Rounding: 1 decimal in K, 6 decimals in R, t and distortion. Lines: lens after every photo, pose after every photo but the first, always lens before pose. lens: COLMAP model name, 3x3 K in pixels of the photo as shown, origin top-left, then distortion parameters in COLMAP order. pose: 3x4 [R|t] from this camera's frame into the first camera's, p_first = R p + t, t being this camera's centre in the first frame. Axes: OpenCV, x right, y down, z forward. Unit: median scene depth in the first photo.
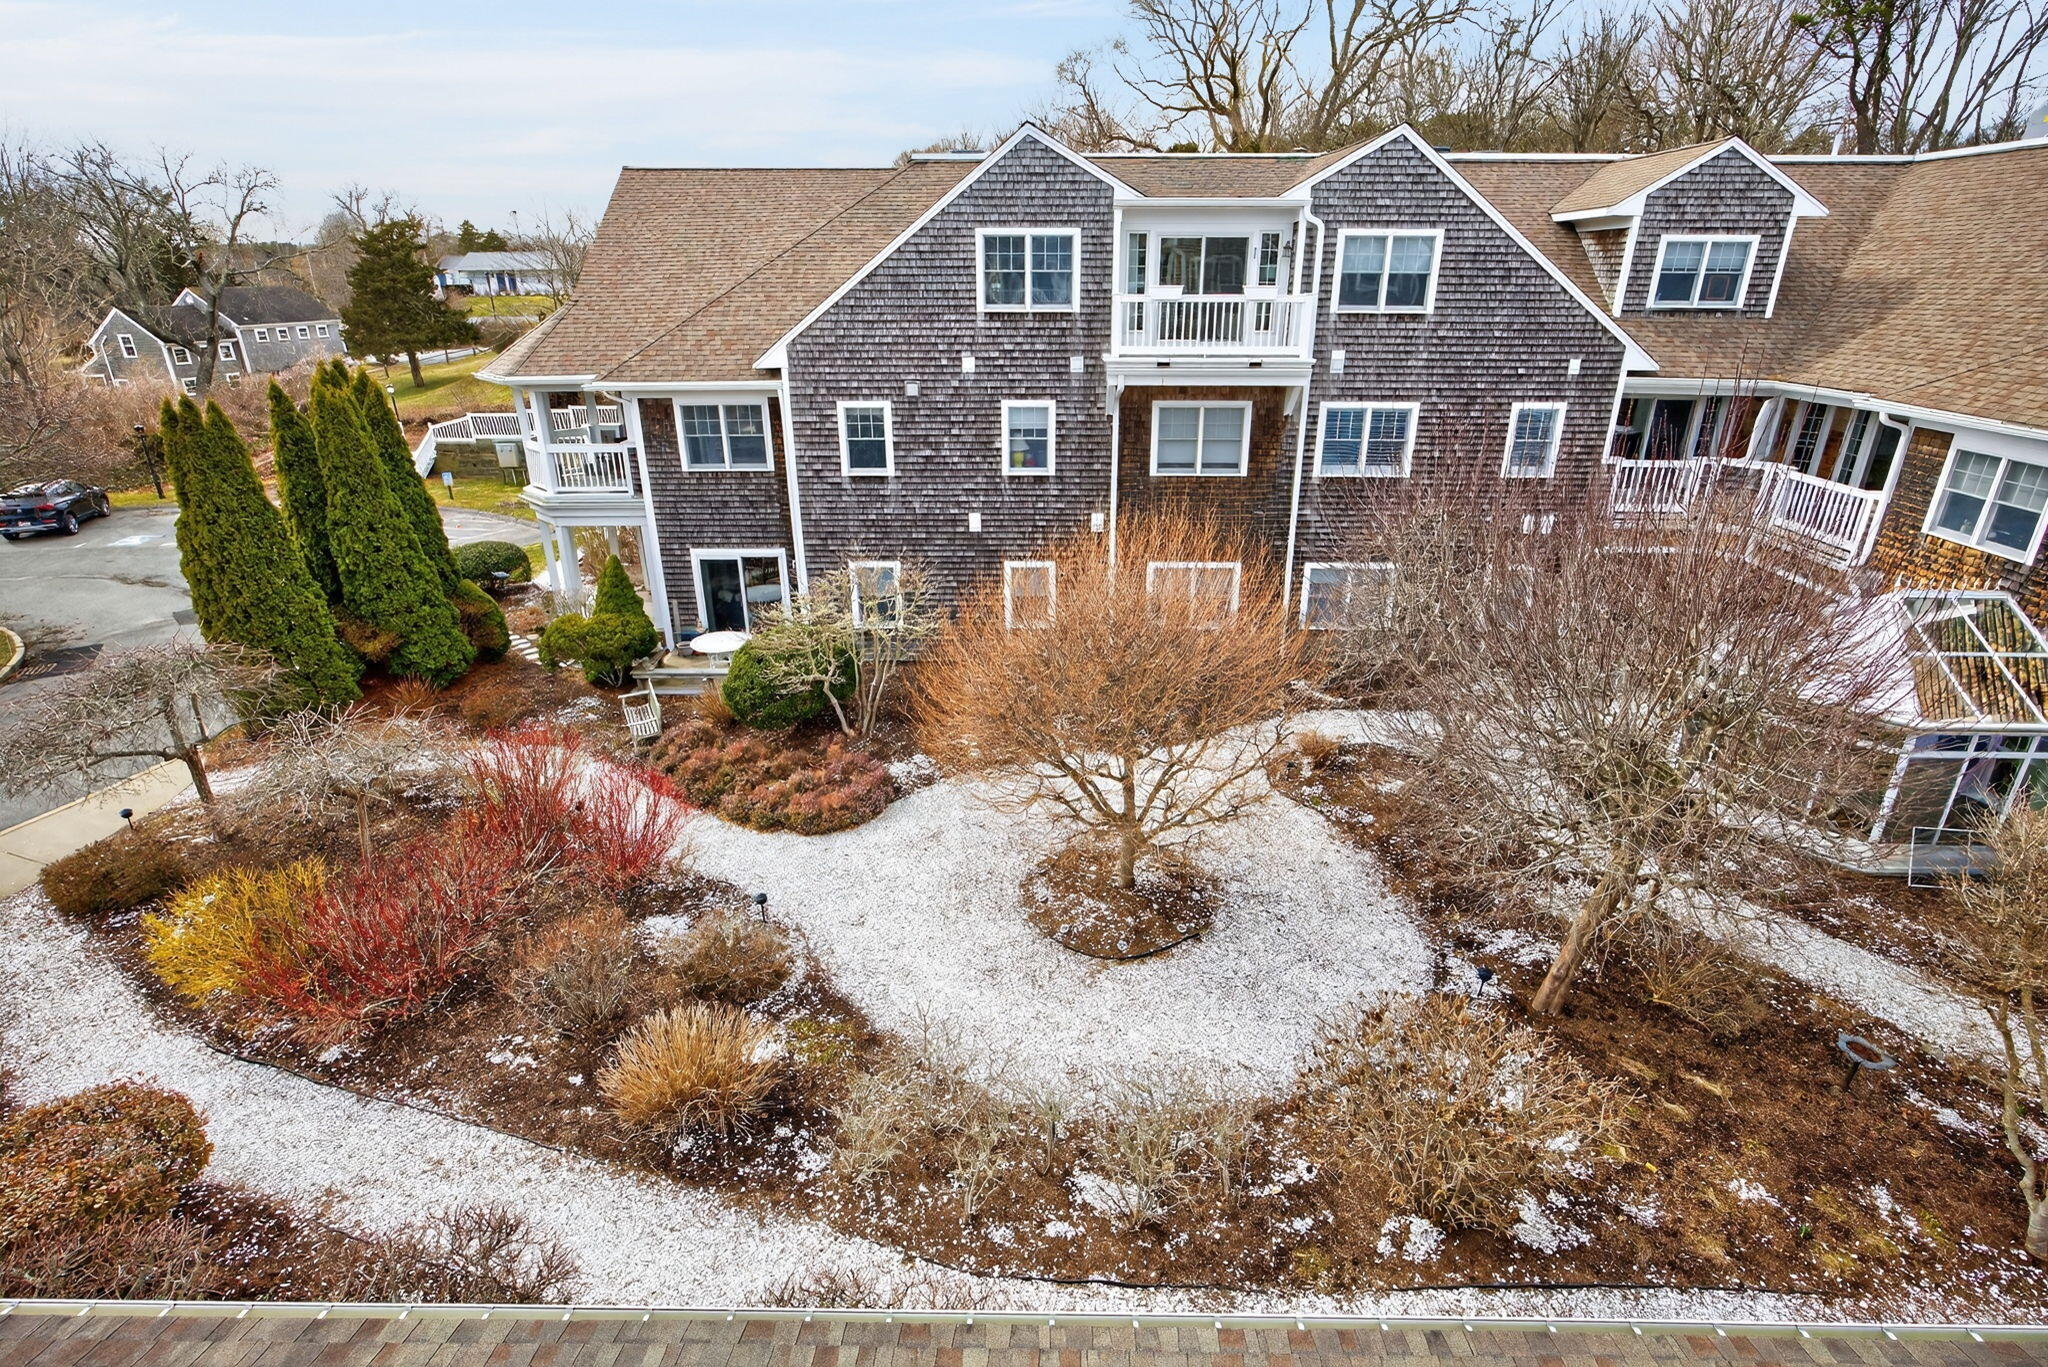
lens RADIAL K [[1004.7, 0, 1019.3], [0, 1004.7, 679.8], [0, 0, 1]] dist [-0.017968, 0.004506]
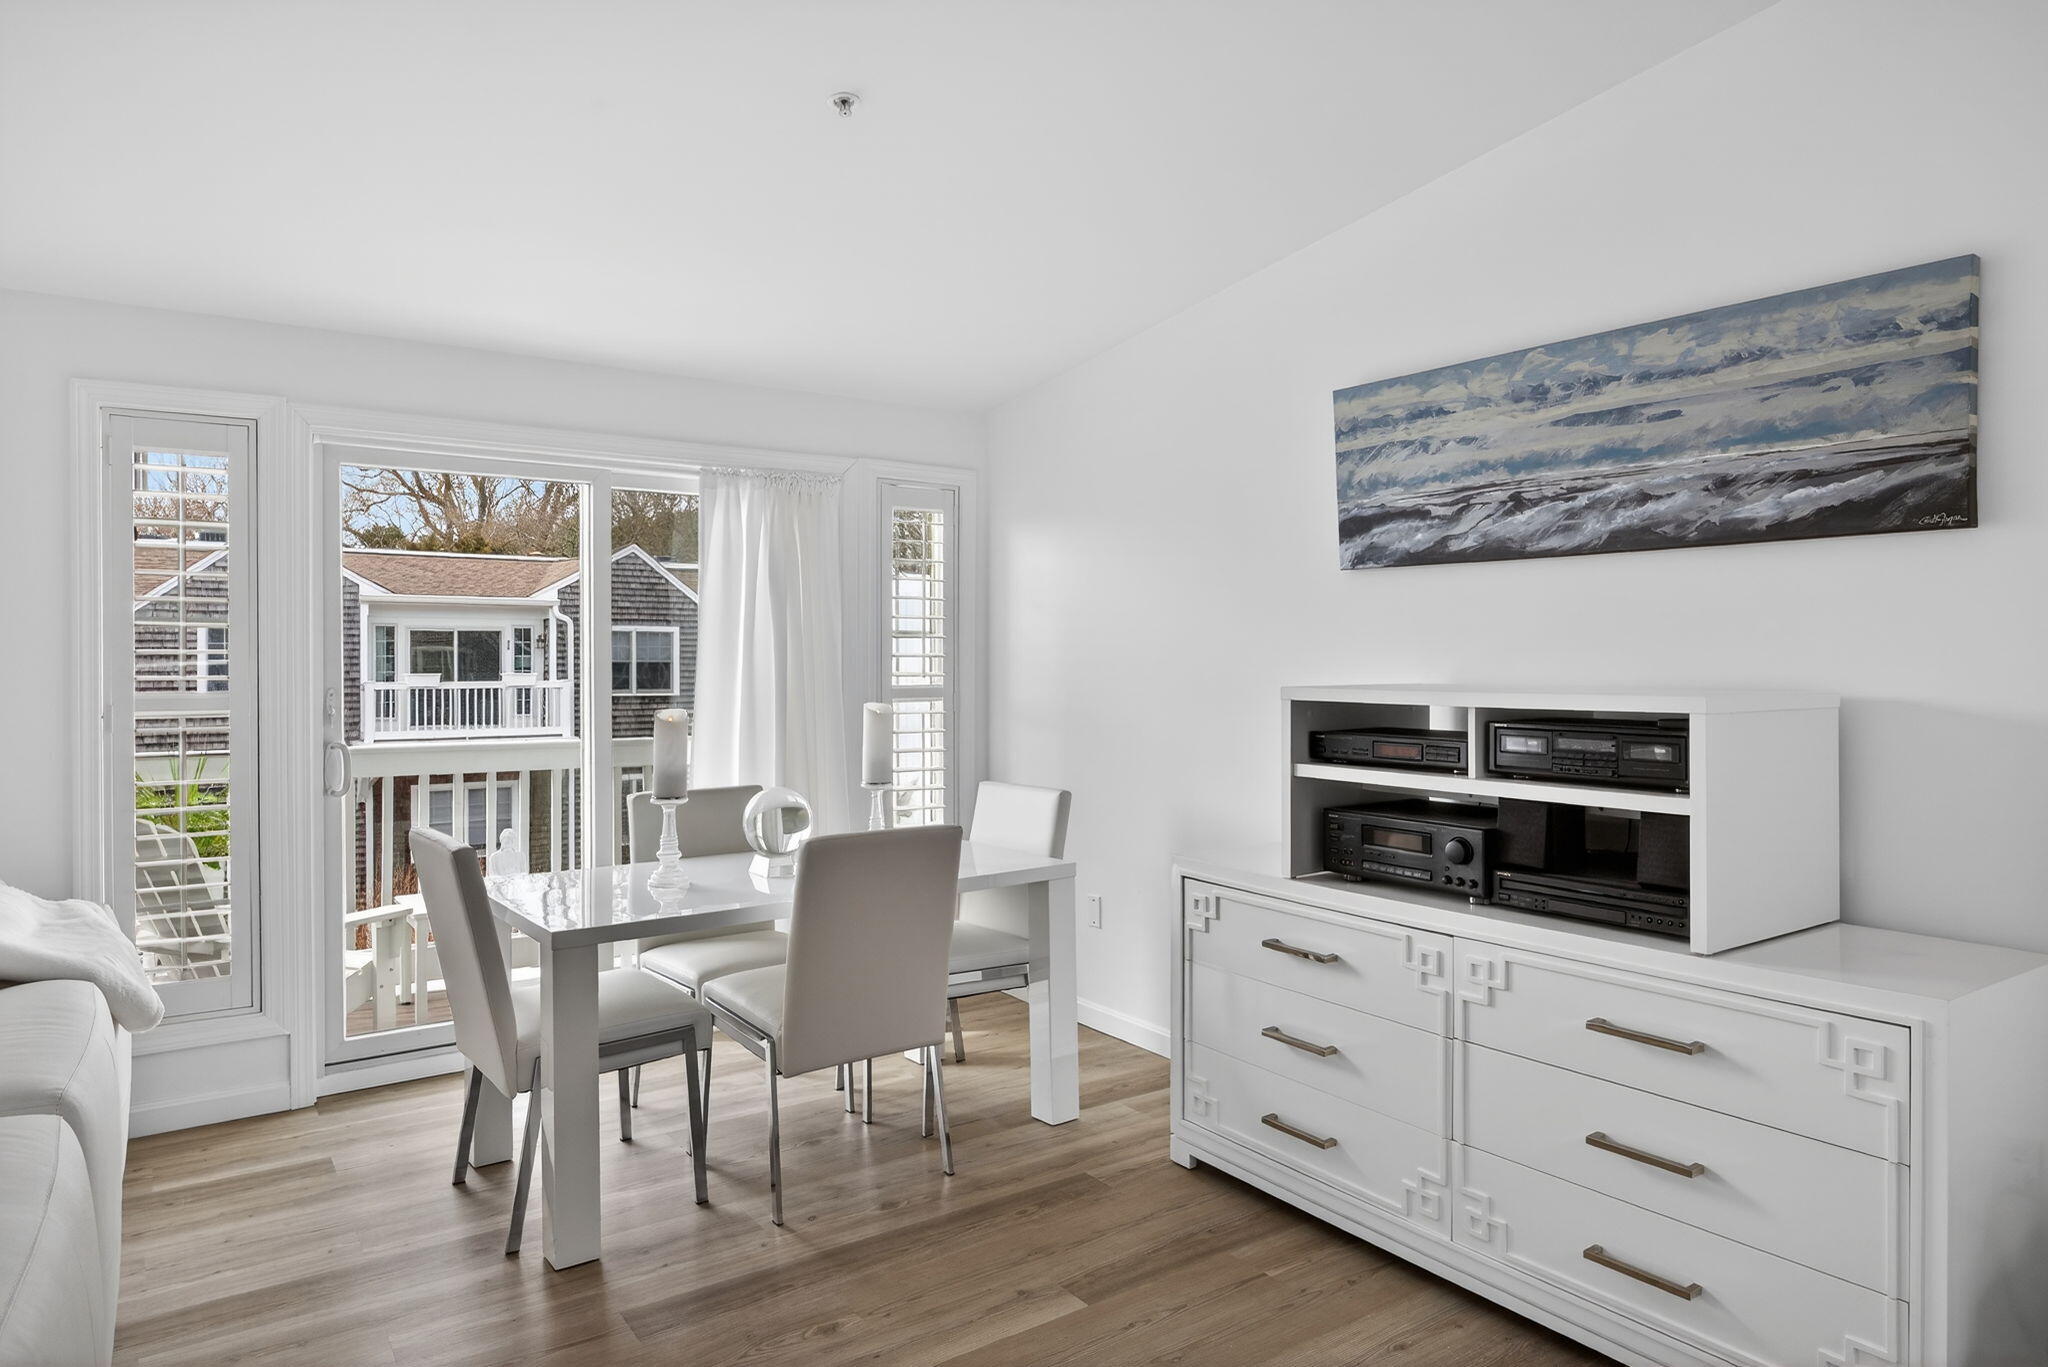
lens RADIAL K [[1274.9, 0, 1008.4], [0, 1274.9, 656.3], [0, 0, 1]] dist [-0.015933, 0.002521]
pose [[0.814962, 0.005570, 0.579487, -0.107591], [0.216700, 0.924483, -0.313643, 0.114457], [-0.537473, 0.381182, 0.752212, -0.275370]]
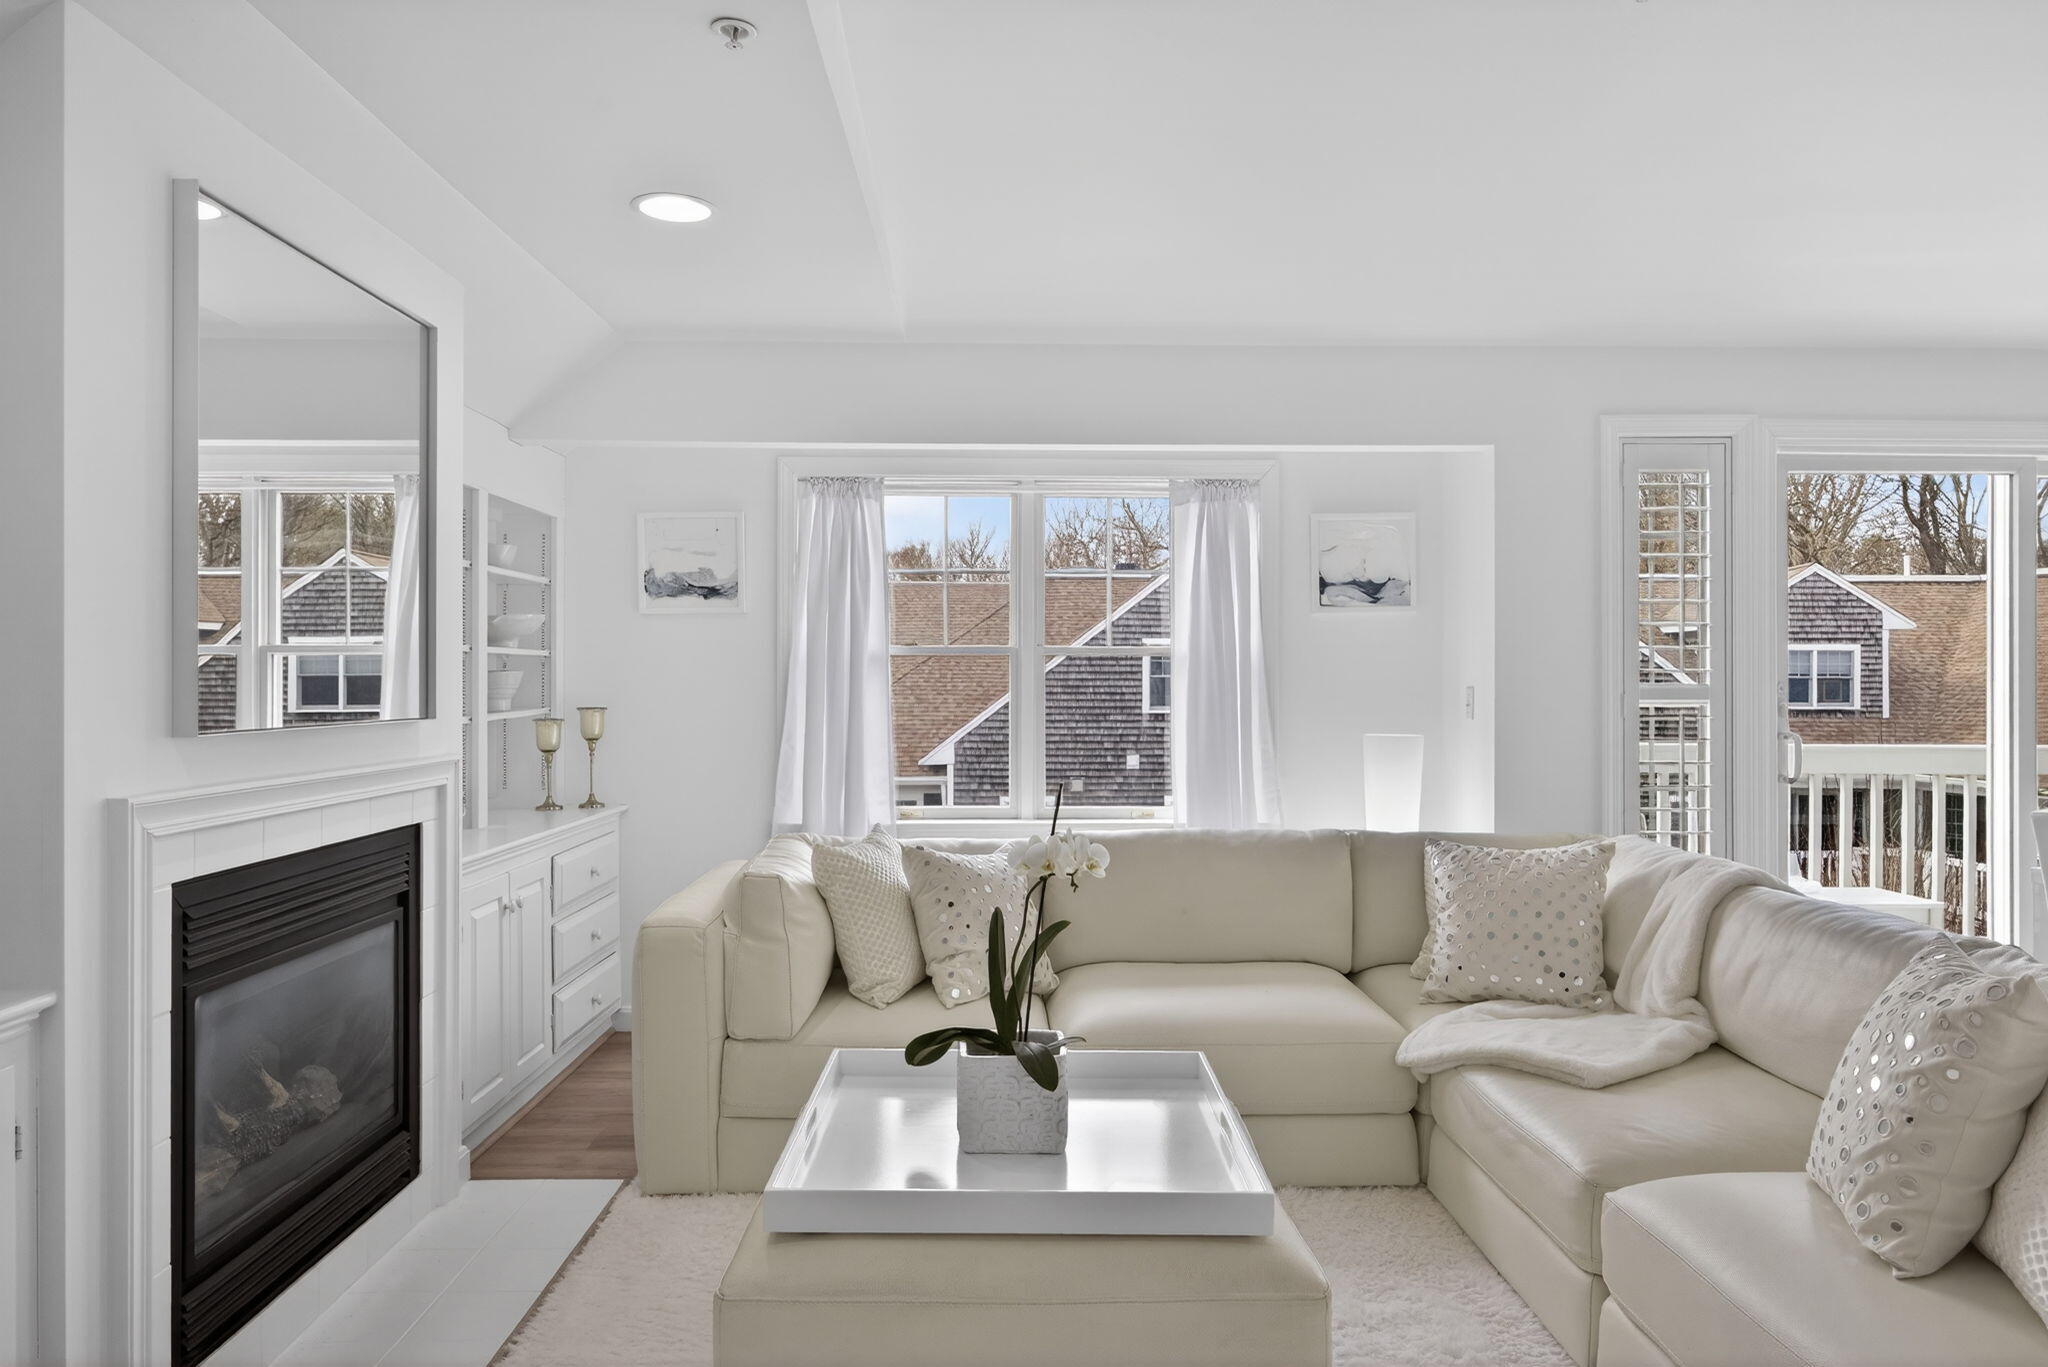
lens RADIAL K [[1325.8, 0, 1040.6], [0, 1325.8, 688.3], [0, 0, 1]] dist [-0.001112, 0.004275]
pose [[0.998565, 0.003247, 0.053456, -0.214001], [0.016930, 0.927835, -0.372607, 0.114598], [-0.050808, 0.372977, 0.926448, -0.264906]]
